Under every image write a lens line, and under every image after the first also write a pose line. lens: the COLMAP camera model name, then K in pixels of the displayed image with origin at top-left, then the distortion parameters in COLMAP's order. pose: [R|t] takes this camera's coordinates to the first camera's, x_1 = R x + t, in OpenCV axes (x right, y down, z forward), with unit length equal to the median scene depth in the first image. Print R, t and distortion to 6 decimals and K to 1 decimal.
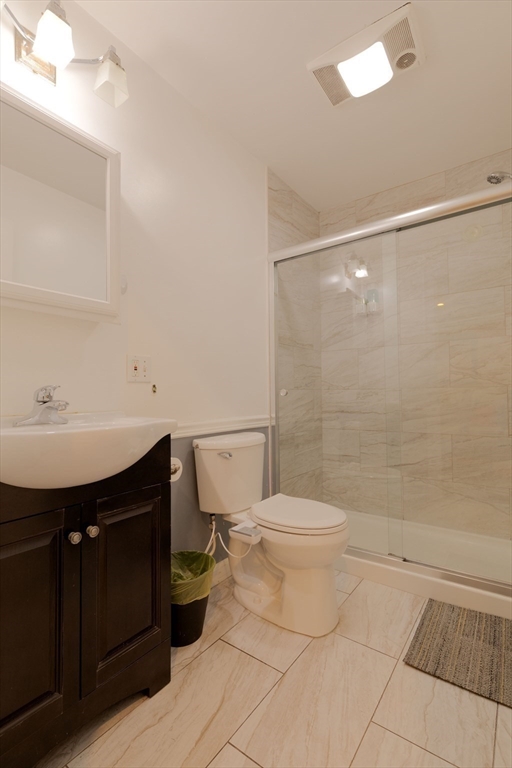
lens RADIAL K [[361.2, 0, 254.3], [0, 361.2, 385.0], [0, 0, 1]] dist [-0.000019, -0.000113]
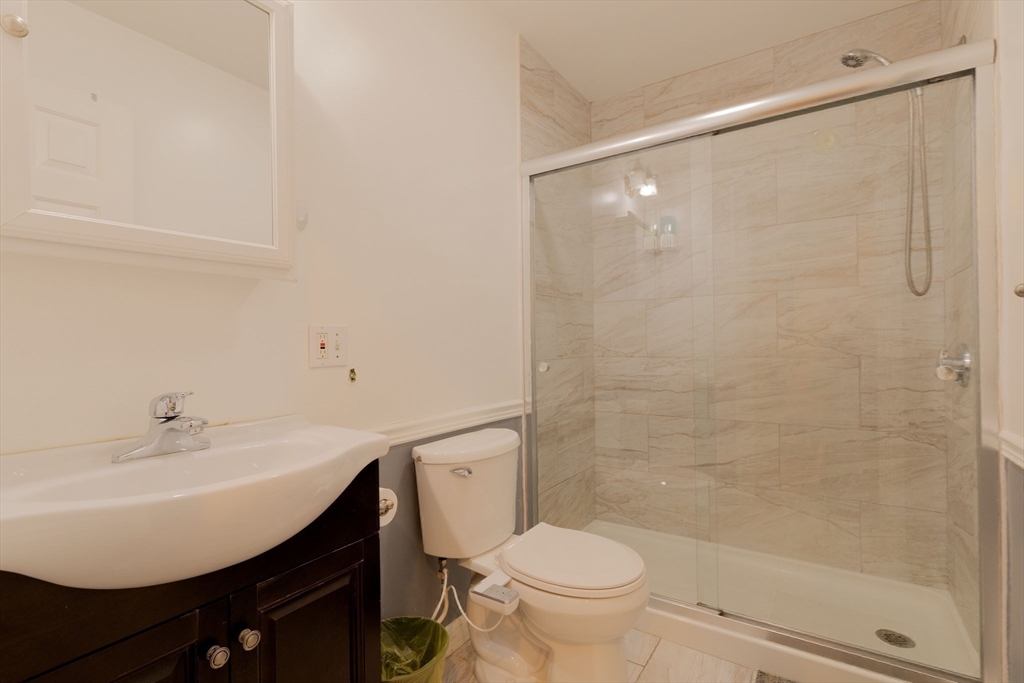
lens RADIAL K [[481.6, 0, 512.7], [0, 481.6, 343.2], [0, 0, 1]] dist [-0.000019, -0.000113]
pose [[0.998953, -0.003853, 0.045595, -0.023657], [0.002706, 0.999679, 0.025194, -0.058097], [-0.045677, -0.025045, 0.998642, 0.102938]]
